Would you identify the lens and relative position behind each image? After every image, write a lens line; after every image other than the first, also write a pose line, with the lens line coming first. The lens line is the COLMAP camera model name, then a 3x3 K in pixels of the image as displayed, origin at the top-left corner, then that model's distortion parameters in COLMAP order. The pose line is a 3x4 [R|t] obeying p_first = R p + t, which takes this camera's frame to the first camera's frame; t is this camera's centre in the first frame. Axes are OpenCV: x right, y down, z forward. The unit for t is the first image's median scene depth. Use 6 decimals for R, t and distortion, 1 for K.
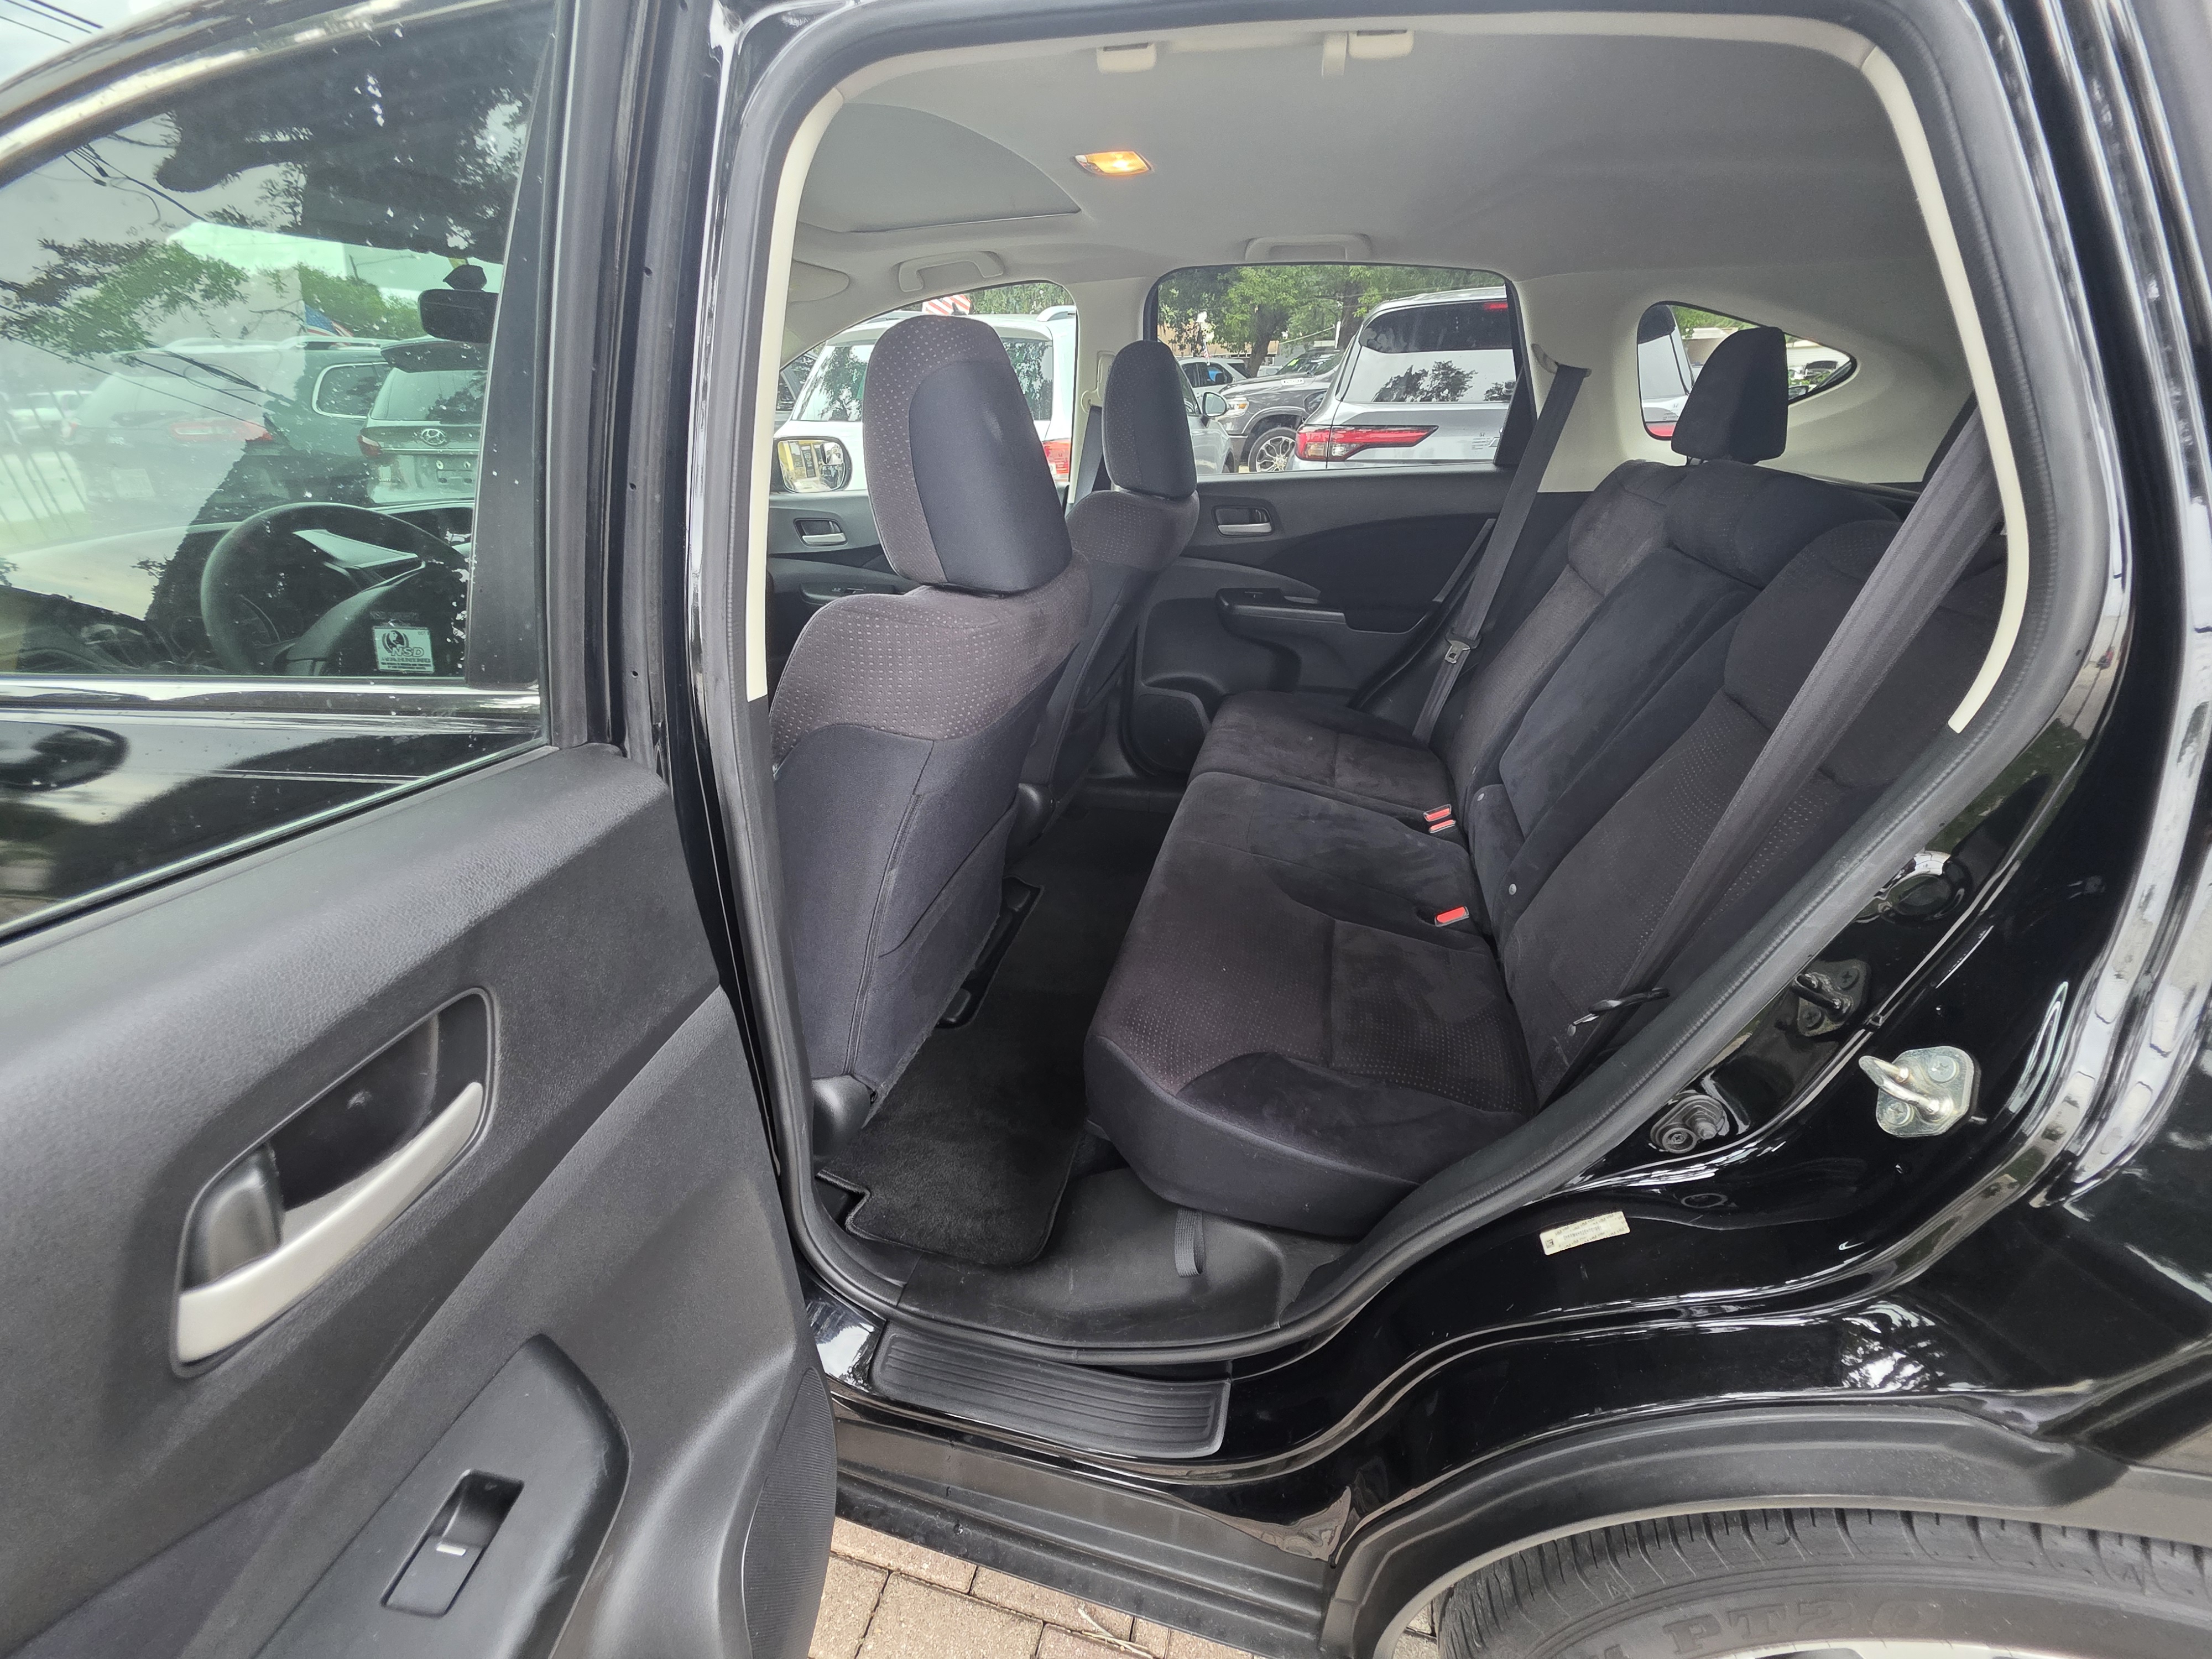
lens RADIAL K [[885.5, 0, 1114.5], [0, 885.5, 820.0], [0, 0, 1]] dist [0.002630, 0.000601]
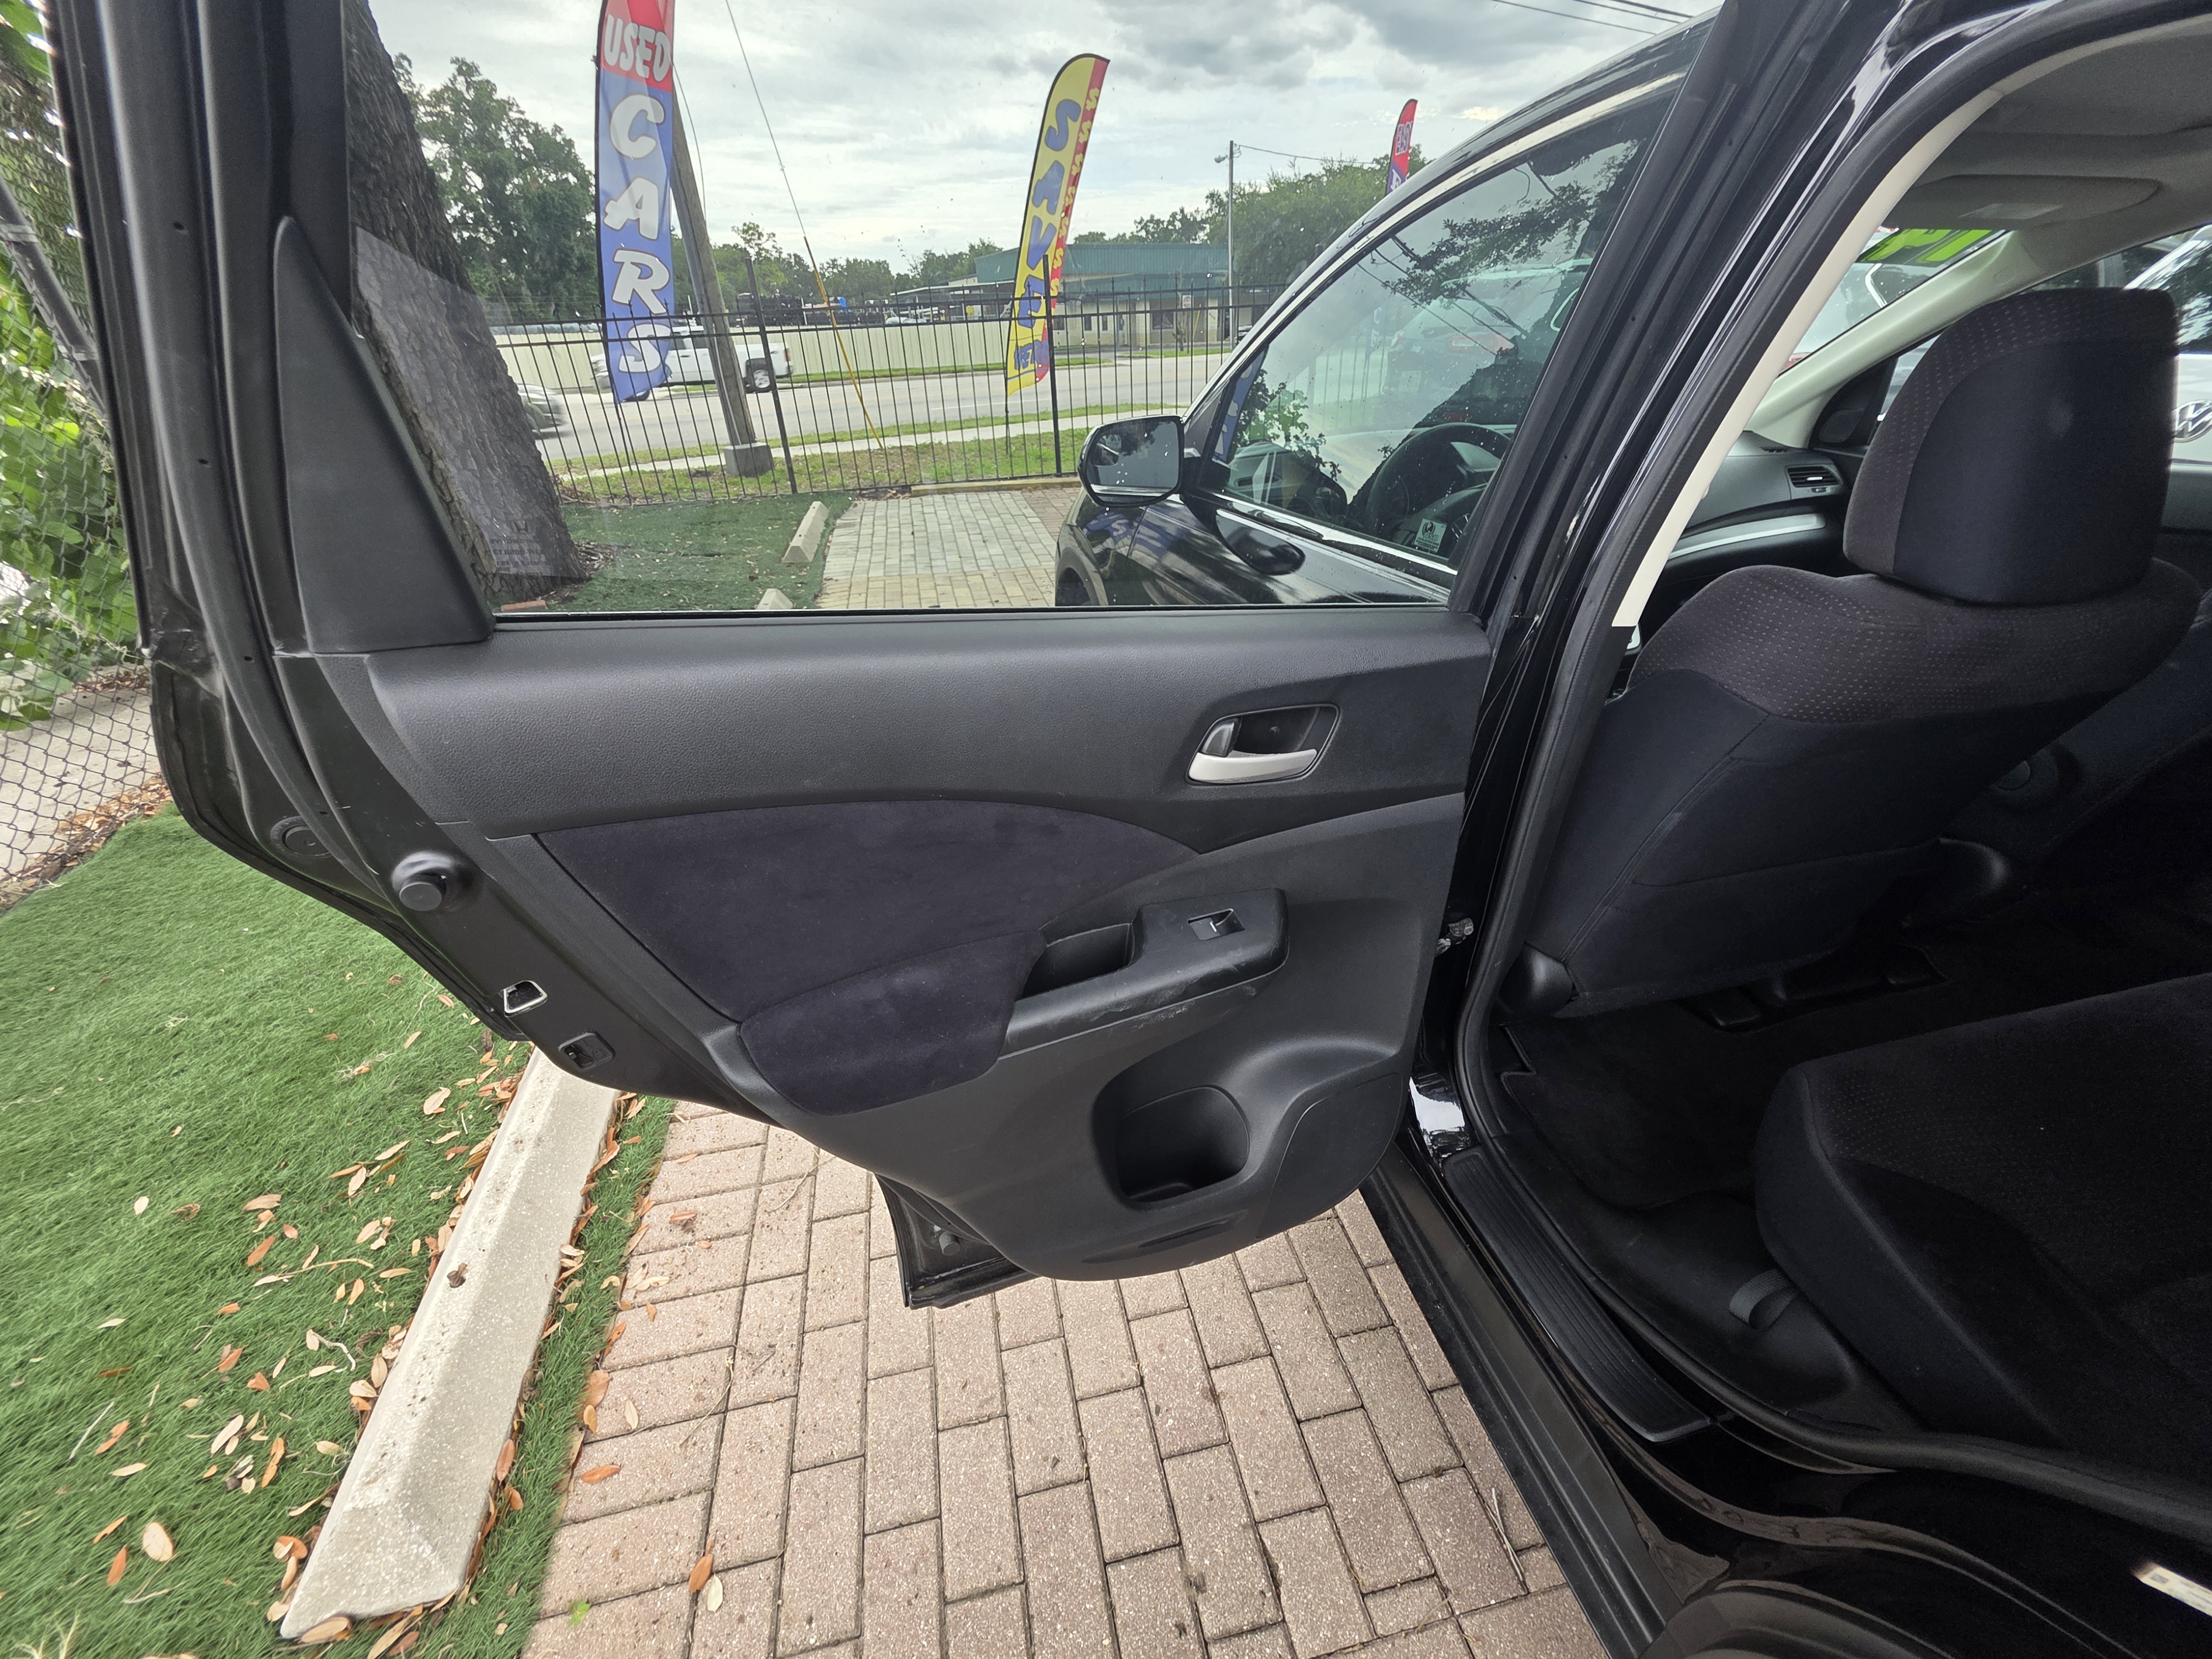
lens RADIAL K [[897.3, 0, 1102.0], [0, 897.3, 824.0], [0, 0, 1]] dist [0.001557, 0.000164]
pose [[0.445141, 0.442217, -0.778649, 0.325858], [-0.379249, 0.880816, 0.283430, 0.024385], [0.811184, 0.169136, 0.559798, -0.224681]]
